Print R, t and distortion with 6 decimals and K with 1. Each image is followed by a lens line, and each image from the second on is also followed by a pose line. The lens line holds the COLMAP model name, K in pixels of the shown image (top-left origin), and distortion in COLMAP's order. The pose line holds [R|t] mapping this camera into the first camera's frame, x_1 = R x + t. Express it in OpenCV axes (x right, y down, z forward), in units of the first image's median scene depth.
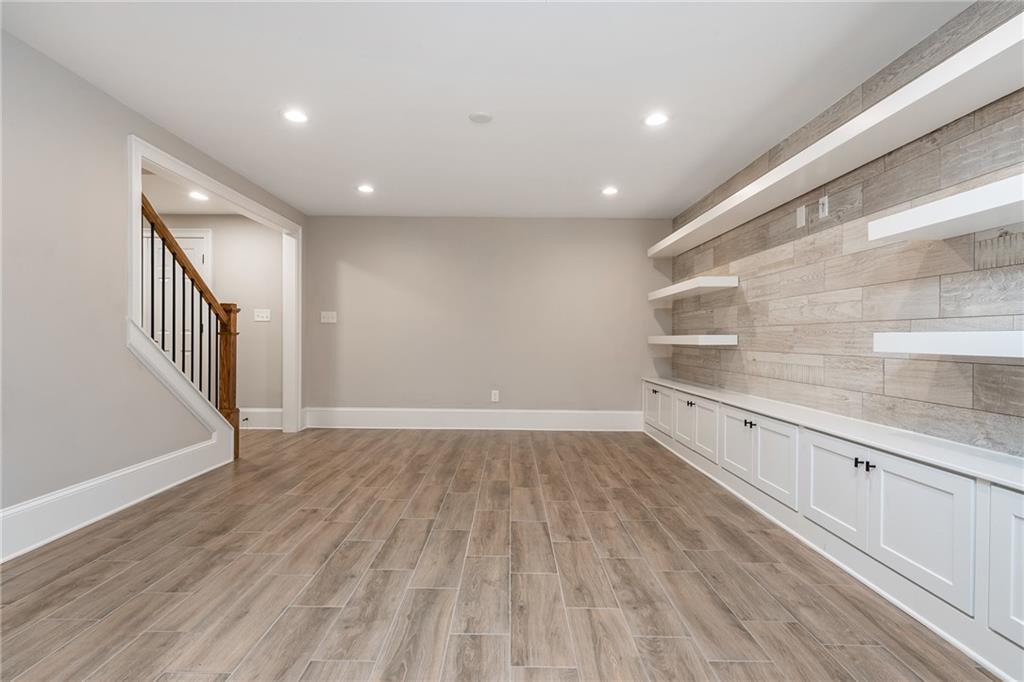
lens RADIAL K [[500.7, 0, 511.7], [0, 500.7, 341.1], [0, 0, 1]] dist [0.009777, -0.005881]
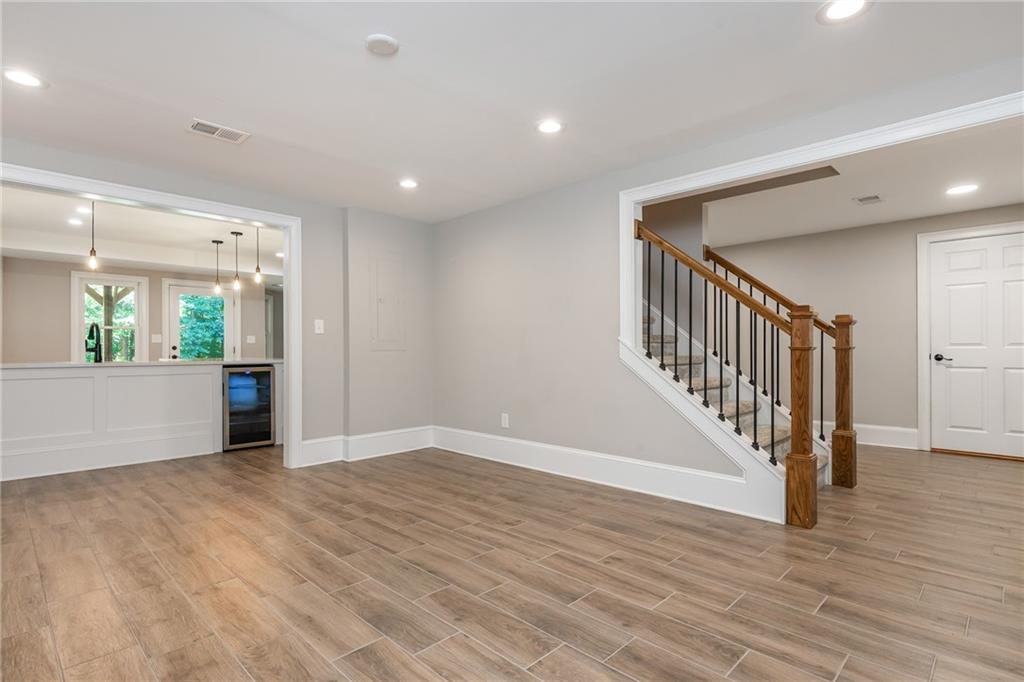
lens RADIAL K [[500.7, 0, 522.1], [0, 500.7, 346.1], [0, 0, 1]] dist [0.009777, -0.005881]
pose [[-0.686563, -0.012950, -0.726955, 0.340424], [-0.005906, 0.999908, -0.012235, -0.012320], [0.727046, -0.004107, -0.686576, 1.731084]]
